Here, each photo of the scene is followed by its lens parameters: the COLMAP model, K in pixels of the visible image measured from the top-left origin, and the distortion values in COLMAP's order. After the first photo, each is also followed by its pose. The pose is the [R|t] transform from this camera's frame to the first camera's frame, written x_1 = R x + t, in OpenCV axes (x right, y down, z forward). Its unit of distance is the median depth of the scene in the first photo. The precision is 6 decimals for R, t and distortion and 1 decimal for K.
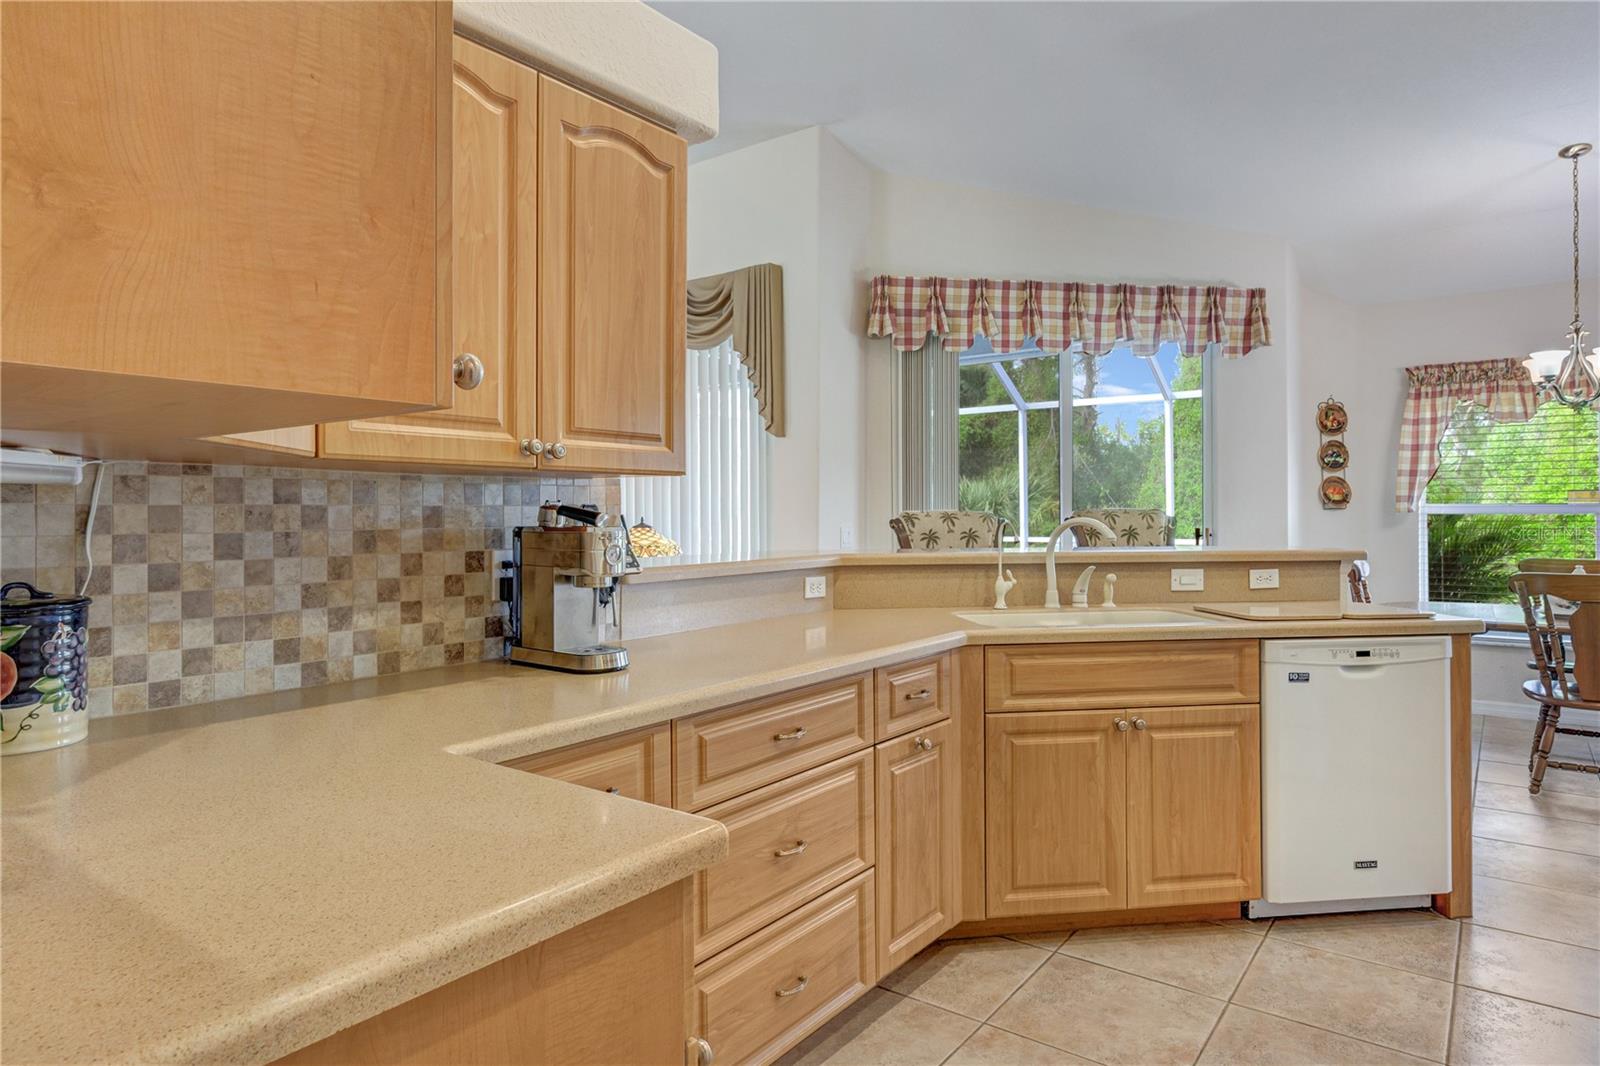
lens RADIAL K [[936.7, 0, 807.3], [0, 936.7, 509.4], [0, 0, 1]] dist [0.000311, 0.000080]
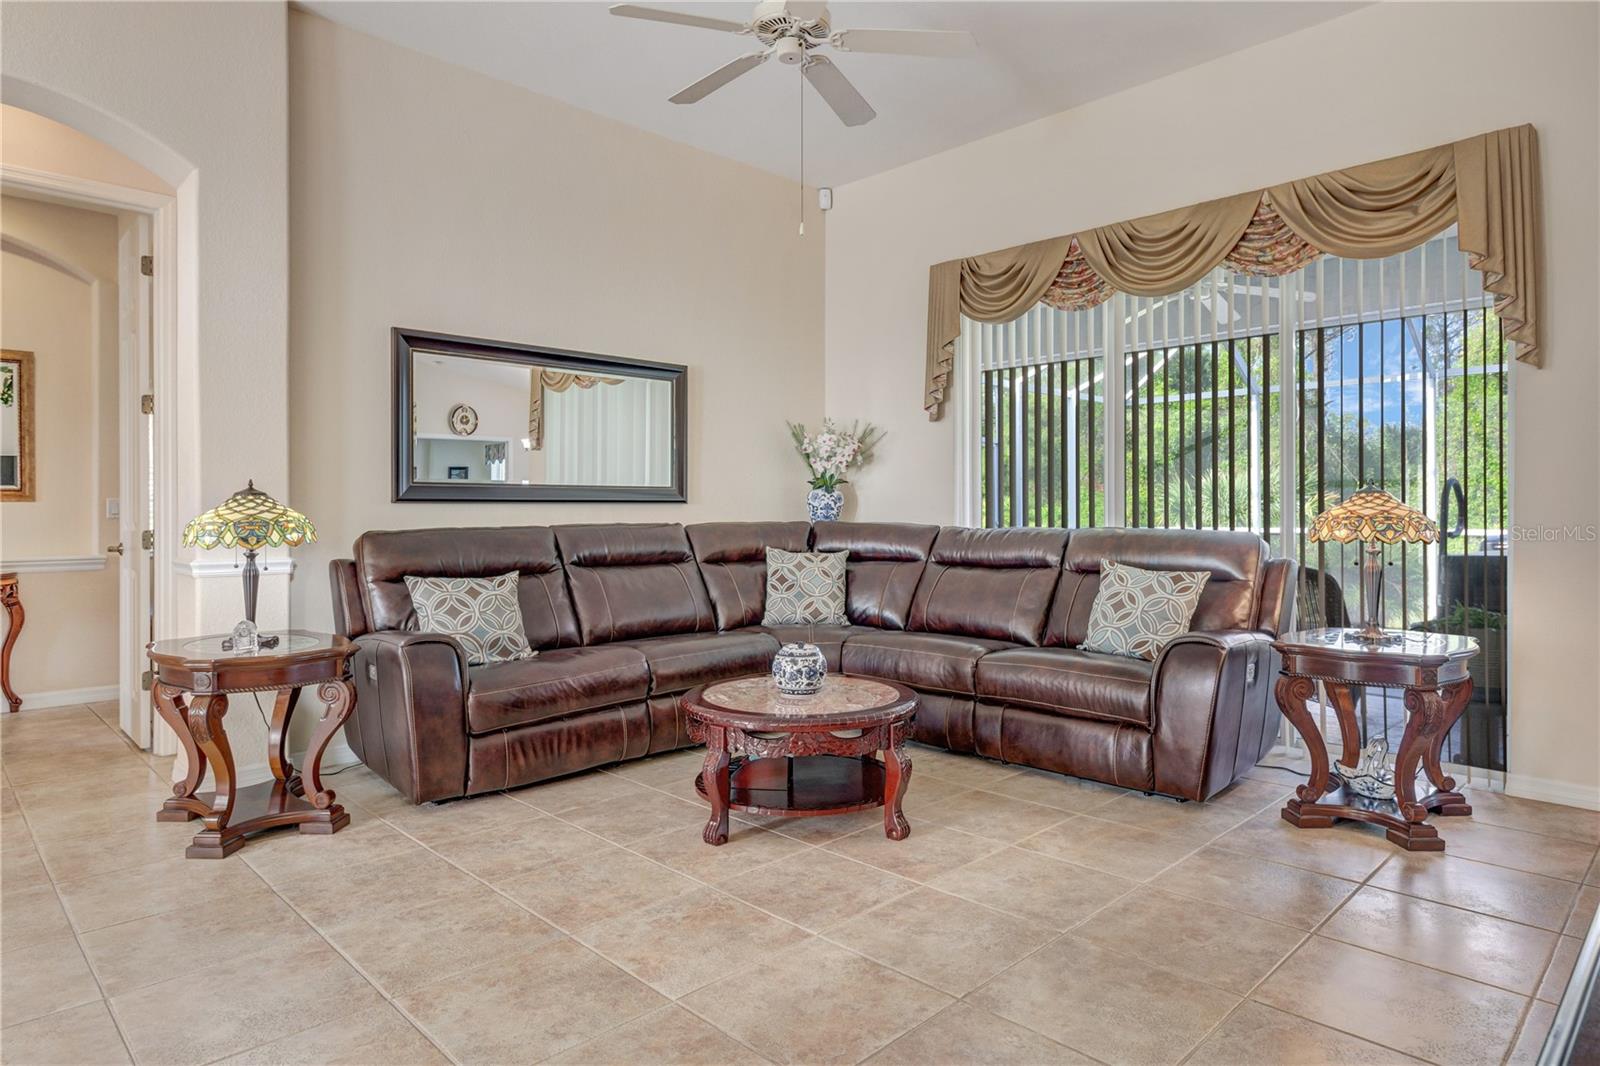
lens RADIAL K [[932.9, 0, 801.5], [0, 932.9, 513.3], [0, 0, 1]] dist [0.000448, -0.000377]
pose [[0.987779, 0.002281, -0.155843, -0.775907], [-0.002265, 0.999997, 0.000280, 0.058289], [0.155843, 0.000076, 0.987782, 0.337998]]
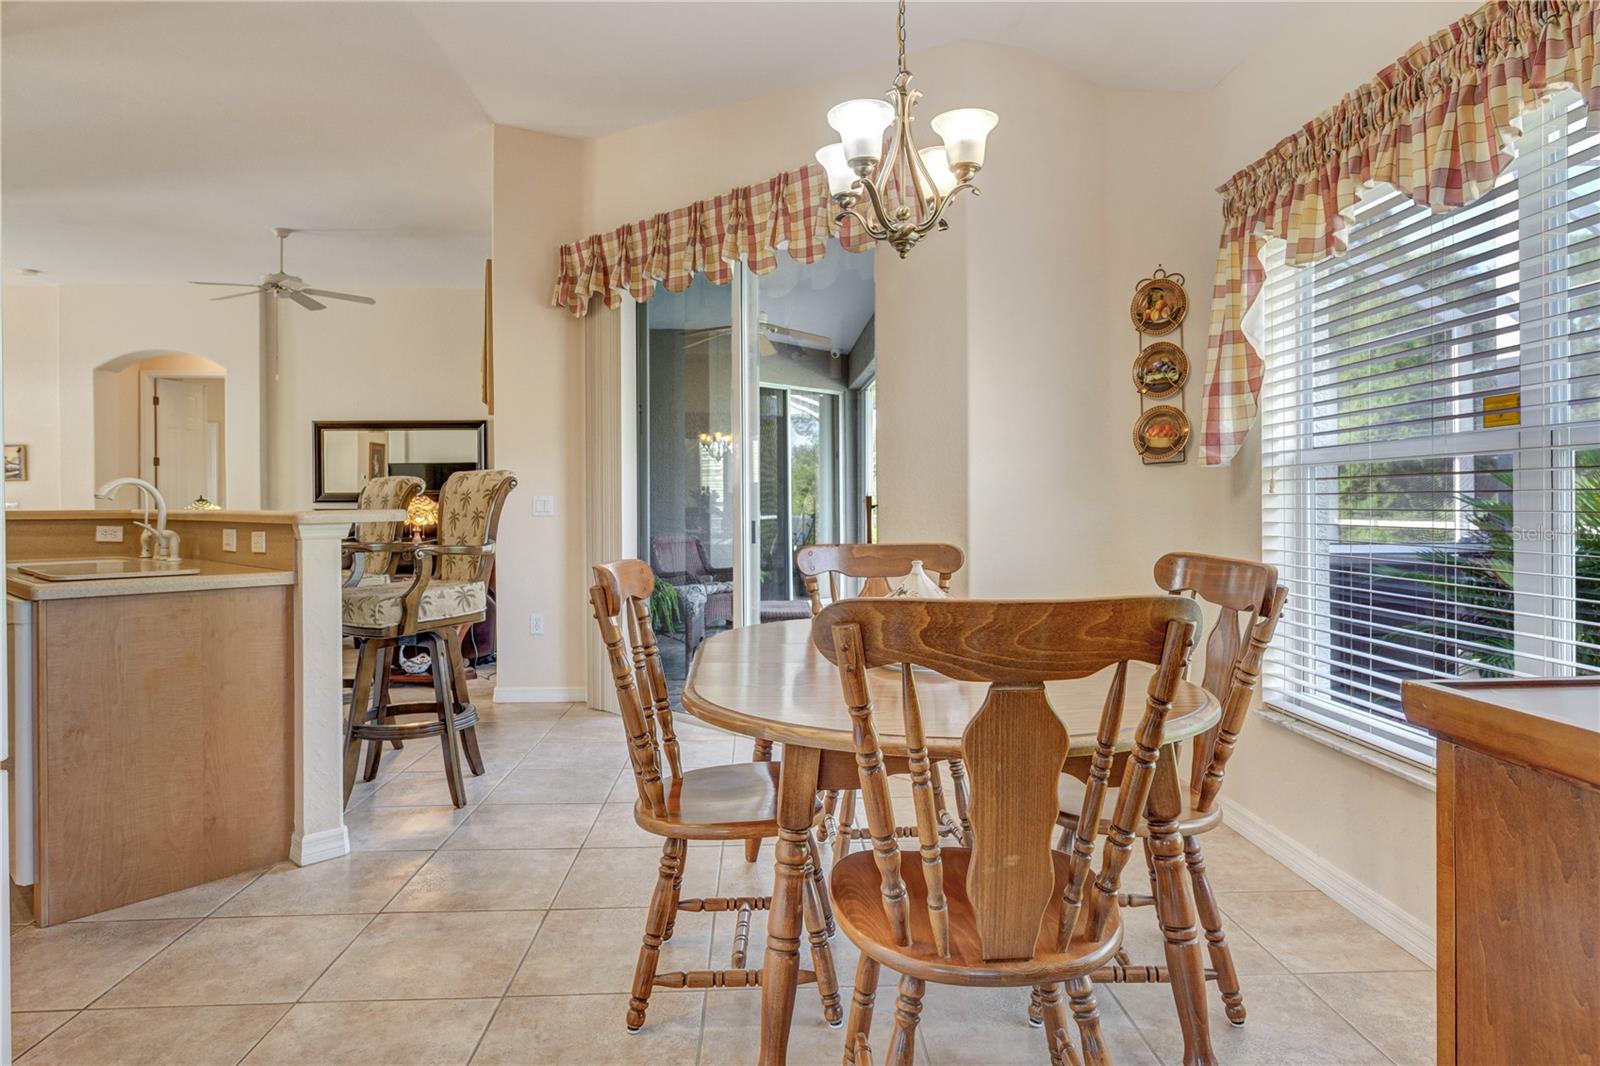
lens RADIAL K [[936.7, 0, 807.3], [0, 936.7, 509.4], [0, 0, 1]] dist [0.000311, 0.000080]
pose [[0.638530, 0.004392, -0.769585, 1.707637], [0.005661, 0.999930, 0.010404, 0.040307], [0.769576, -0.011000, 0.638460, 0.928517]]
